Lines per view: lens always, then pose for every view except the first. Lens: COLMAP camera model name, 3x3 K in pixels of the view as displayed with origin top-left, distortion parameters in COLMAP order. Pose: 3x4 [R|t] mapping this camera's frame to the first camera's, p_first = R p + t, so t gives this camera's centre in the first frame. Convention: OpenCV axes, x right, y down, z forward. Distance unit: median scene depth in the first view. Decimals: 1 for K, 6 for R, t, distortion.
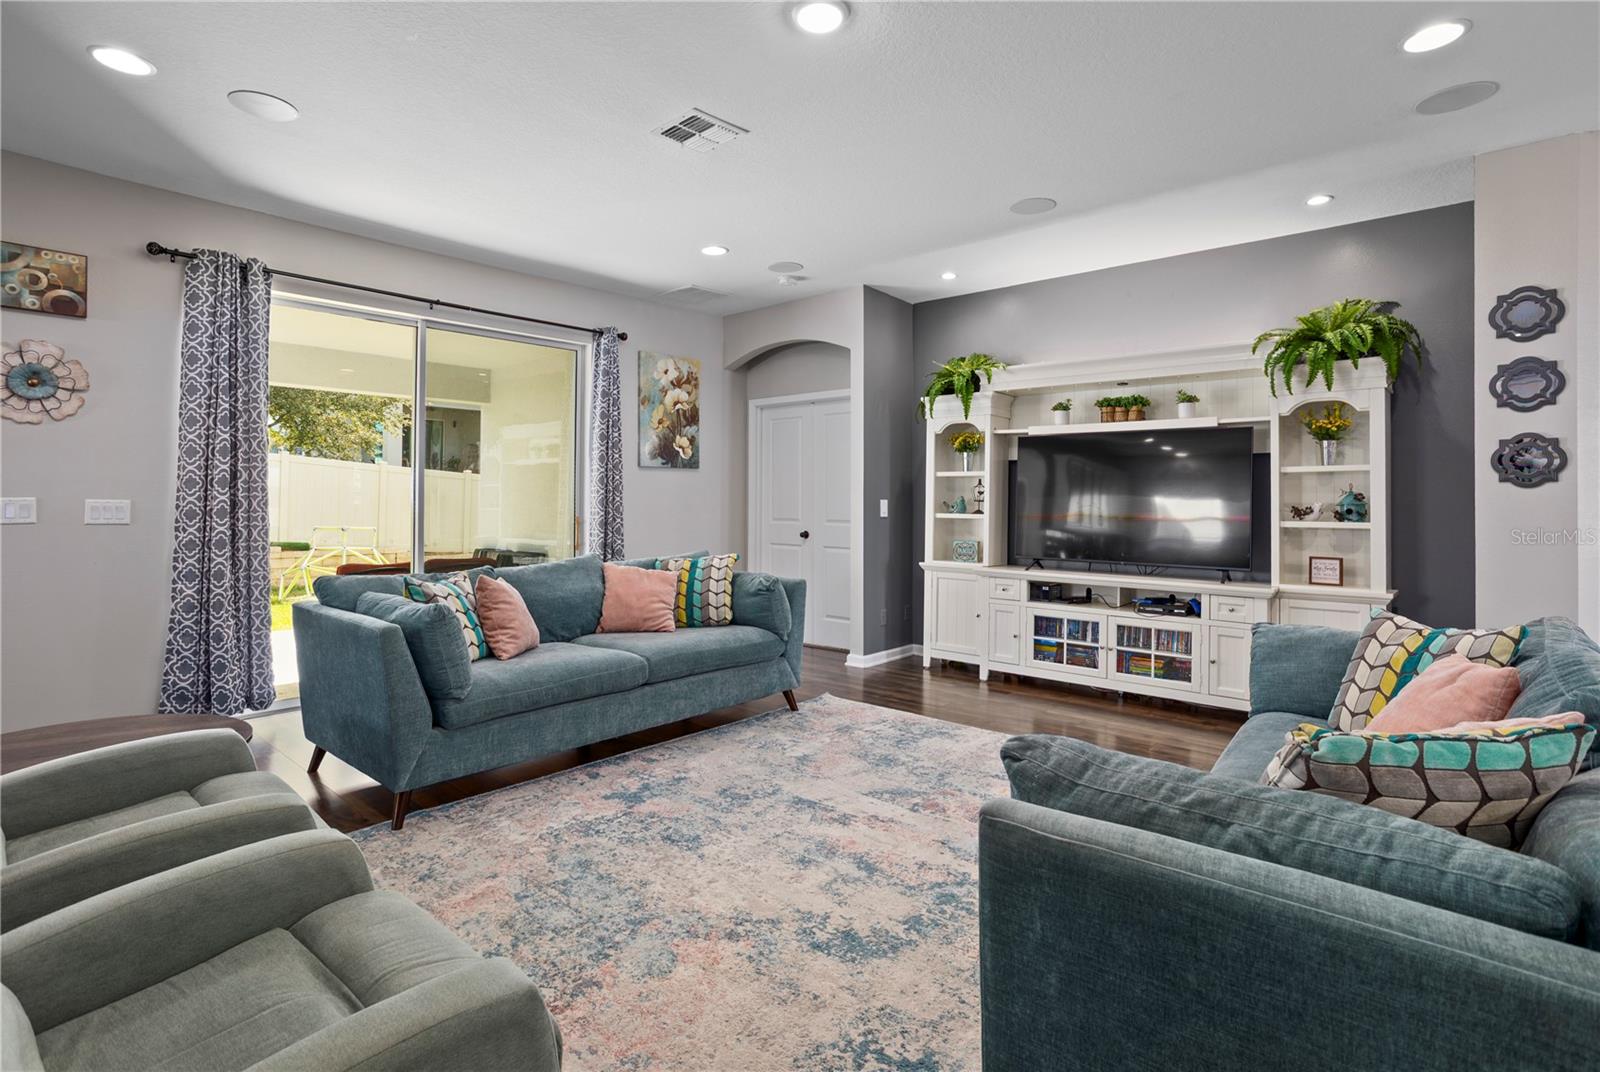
lens RADIAL K [[767.0, 0, 789.7], [0, 767.0, 501.3], [0, 0, 1]] dist [-0.025430, 0.000573]
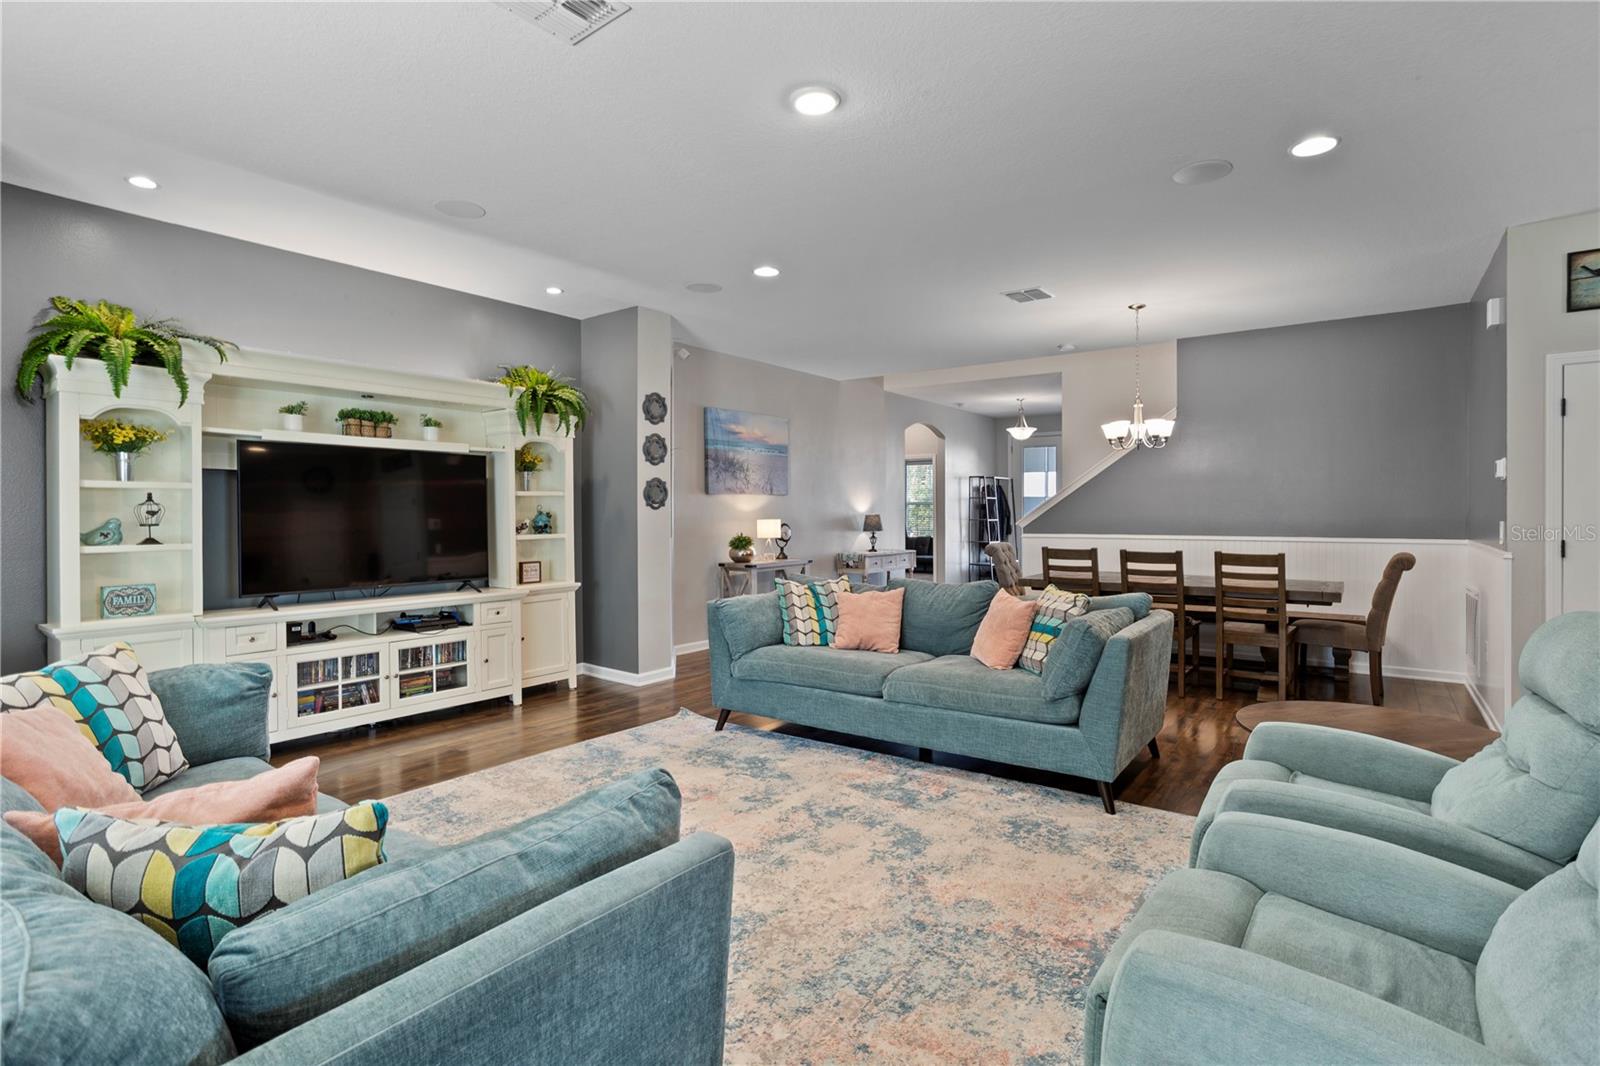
lens RADIAL K [[767.0, 0, 799.4], [0, 767.0, 522.6], [0, 0, 1]] dist [-0.025430, 0.000573]
pose [[-0.078403, -0.021197, 0.996696, -0.613921], [0.002925, 0.999765, 0.021492, -0.019356], [-0.996917, 0.004600, -0.078323, 0.617390]]
